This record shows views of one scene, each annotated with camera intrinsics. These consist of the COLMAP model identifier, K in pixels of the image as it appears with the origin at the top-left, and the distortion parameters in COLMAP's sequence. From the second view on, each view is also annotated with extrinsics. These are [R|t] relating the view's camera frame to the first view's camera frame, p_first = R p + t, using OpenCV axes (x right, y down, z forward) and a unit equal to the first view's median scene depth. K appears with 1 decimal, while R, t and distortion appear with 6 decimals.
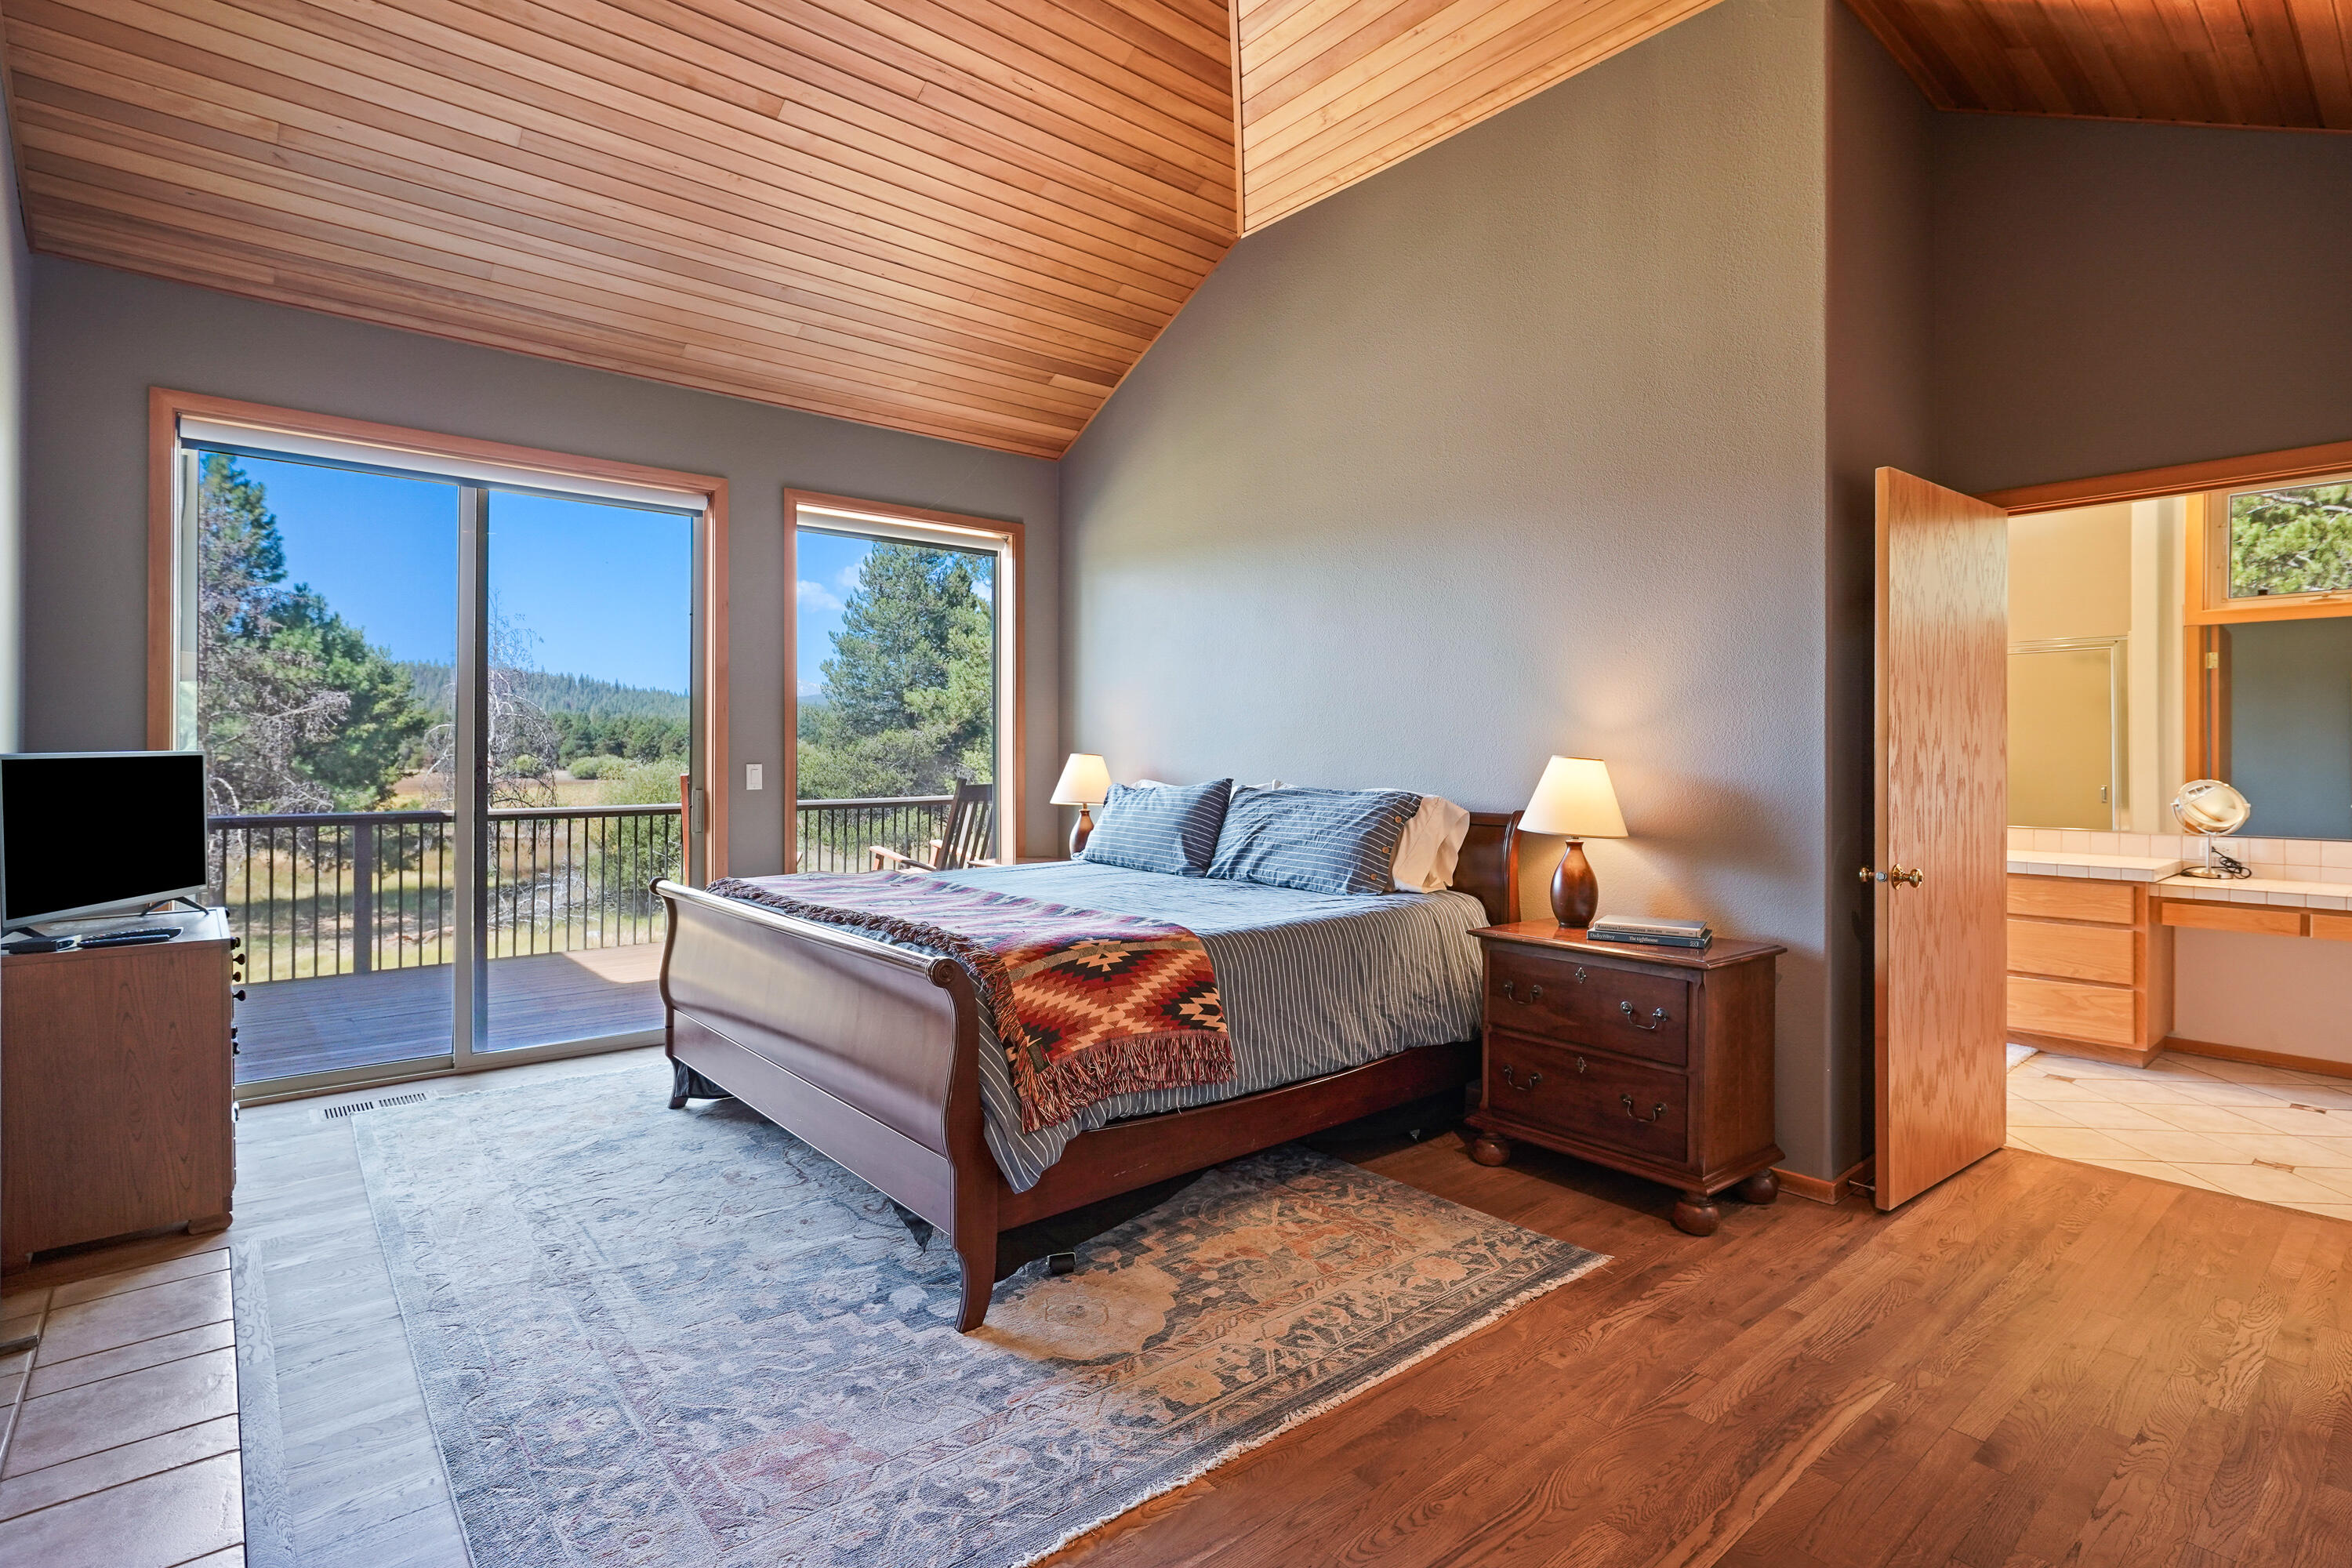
lens RADIAL K [[1151.3, 0, 1168.8], [0, 1151.3, 747.6], [0, 0, 1]] dist [-0.004412, -0.000110]
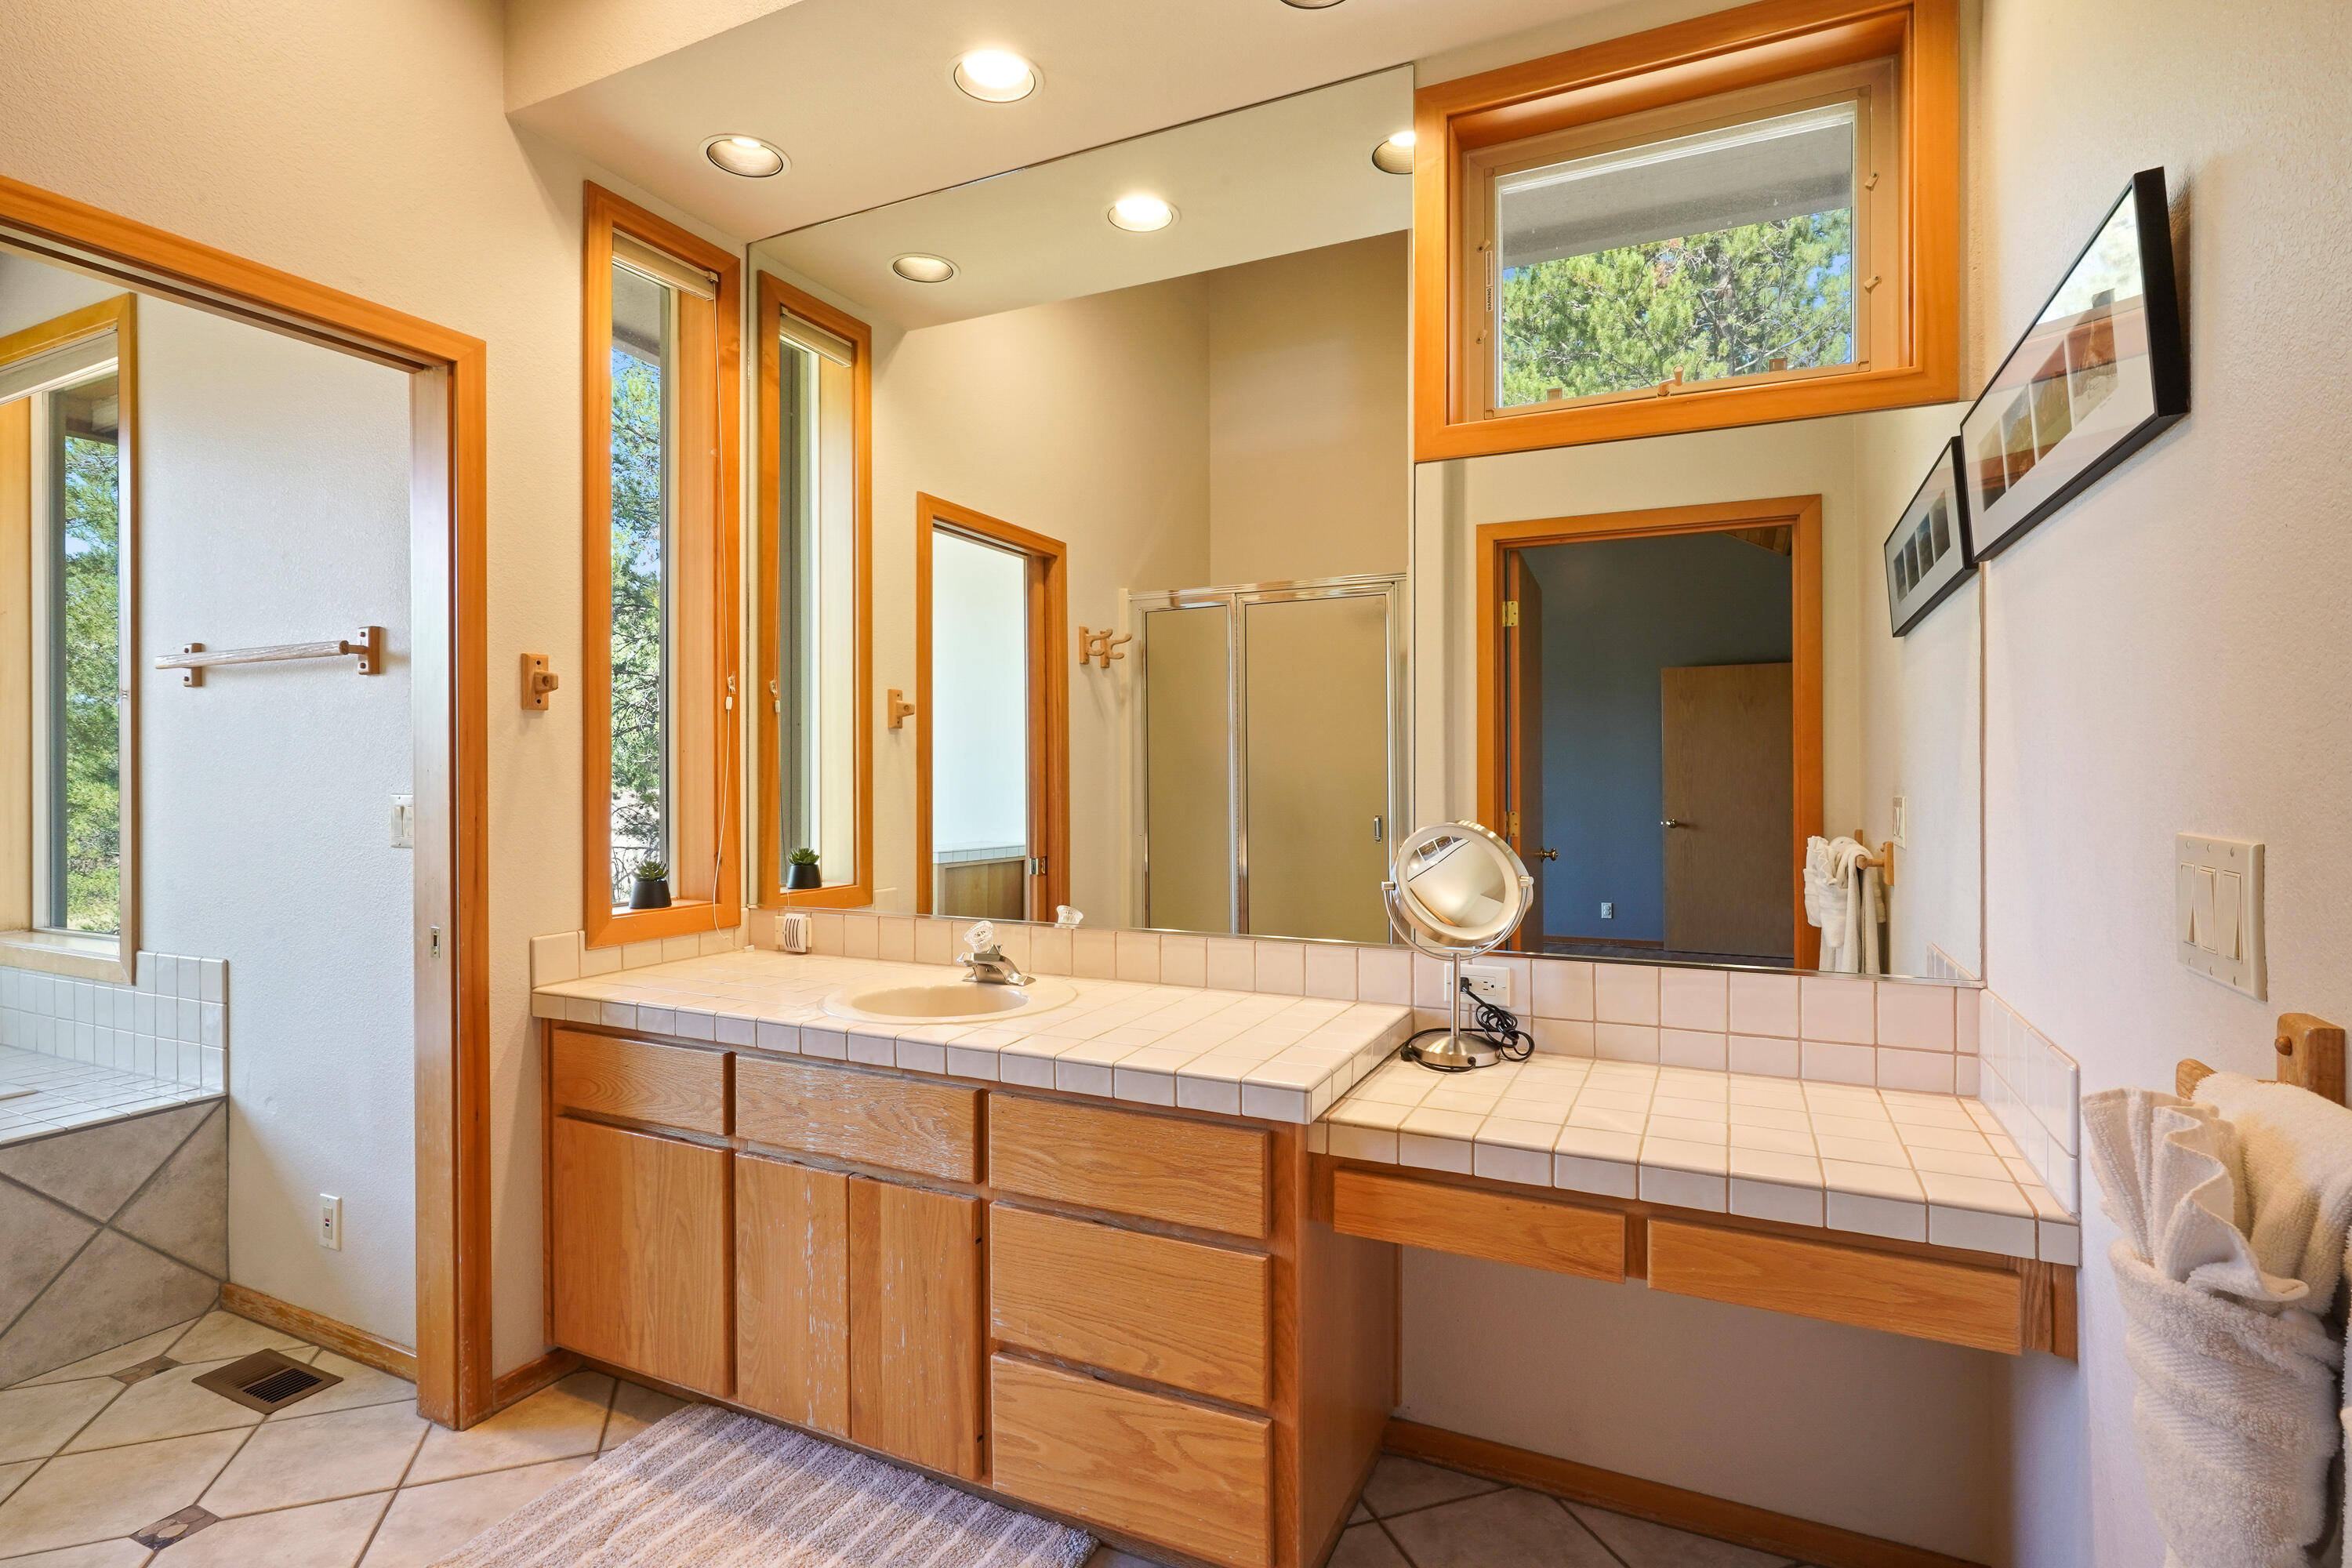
lens RADIAL K [[1143.7, 0, 1191.5], [0, 1143.7, 761.5], [0, 0, 1]] dist [-0.013487, 0.007381]
pose [[0.910469, -0.003104, 0.413566, 1.633717], [0.001357, 0.999989, 0.004518, 0.008915], [-0.413576, -0.003552, 0.910463, 1.668334]]
